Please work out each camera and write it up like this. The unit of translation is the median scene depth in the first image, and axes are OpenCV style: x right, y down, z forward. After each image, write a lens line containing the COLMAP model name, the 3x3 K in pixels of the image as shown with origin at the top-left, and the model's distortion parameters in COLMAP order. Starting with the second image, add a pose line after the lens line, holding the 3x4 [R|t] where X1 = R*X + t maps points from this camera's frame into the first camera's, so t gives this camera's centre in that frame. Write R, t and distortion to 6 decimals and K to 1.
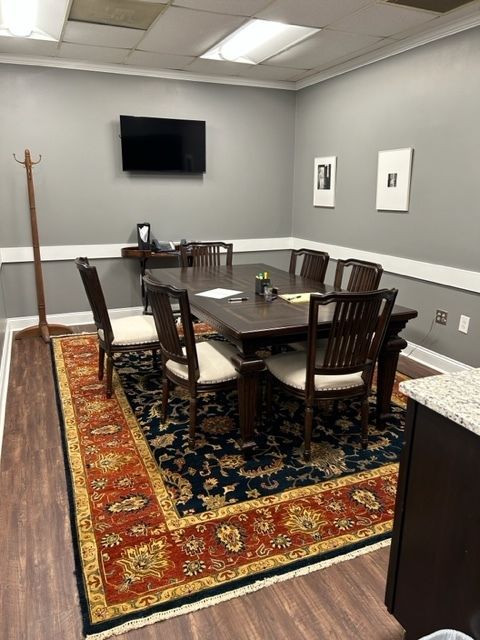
lens RADIAL K [[486.2, 0, 241.4], [0, 486.2, 319.2], [0, 0, 1]] dist [0.034067, -0.026703]
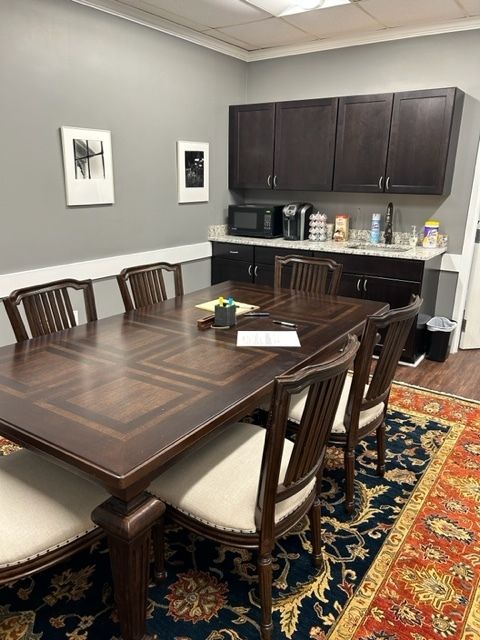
lens RADIAL K [[486.2, 0, 241.9], [0, 486.2, 321.1], [0, 0, 1]] dist [0.034067, -0.026703]
pose [[-0.538535, -0.250376, 0.804545, -0.643423], [0.210993, 0.884342, 0.416440, -0.418199], [-0.815759, 0.394020, -0.423421, 1.497400]]
